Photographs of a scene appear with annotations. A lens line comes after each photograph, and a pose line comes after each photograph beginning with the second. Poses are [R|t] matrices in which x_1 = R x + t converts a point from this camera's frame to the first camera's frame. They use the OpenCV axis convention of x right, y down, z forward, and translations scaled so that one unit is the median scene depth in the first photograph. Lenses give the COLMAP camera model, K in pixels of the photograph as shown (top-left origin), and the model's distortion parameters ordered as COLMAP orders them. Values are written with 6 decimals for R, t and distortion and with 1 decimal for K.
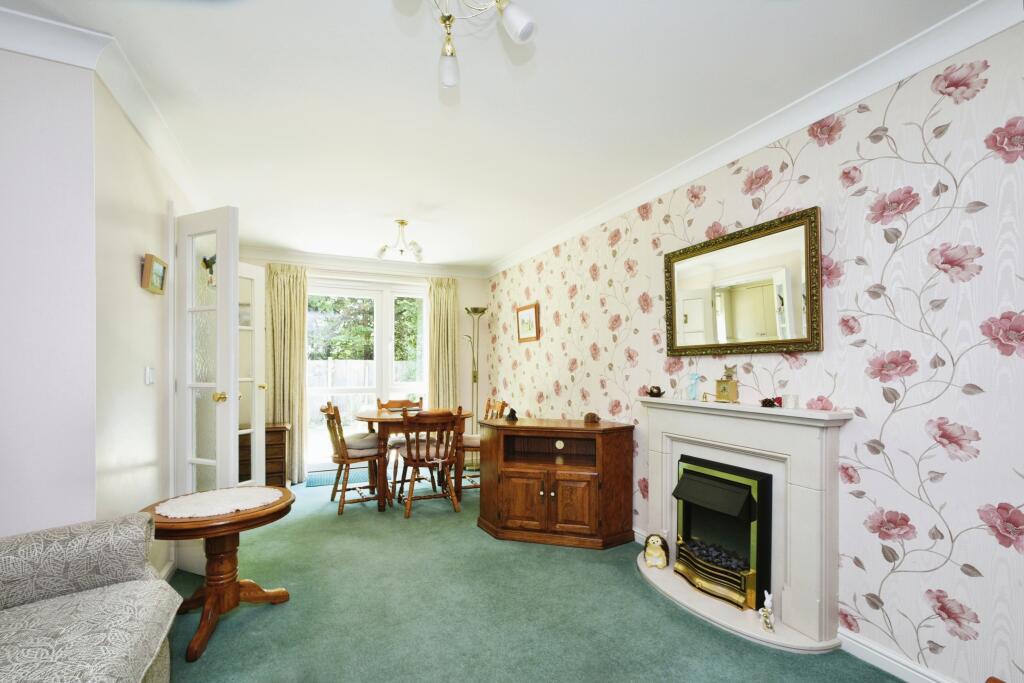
lens RADIAL K [[442.3, 0, 505.0], [0, 442.3, 372.9], [0, 0, 1]] dist [0.021589, 0.003919]
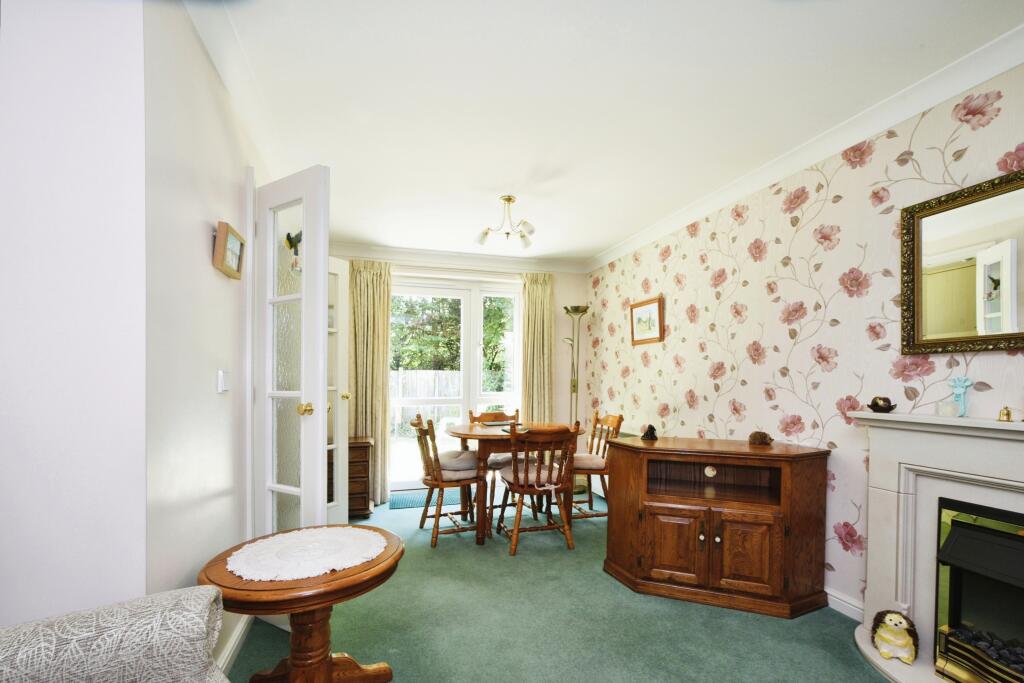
lens RADIAL K [[442.3, 0, 519.9], [0, 442.3, 379.9], [0, 0, 1]] dist [0.021589, 0.003919]
pose [[0.995081, -0.001310, -0.099059, -0.147850], [0.000423, 0.999960, -0.008974, 0.007738], [0.099067, 0.008888, 0.995041, 0.204170]]
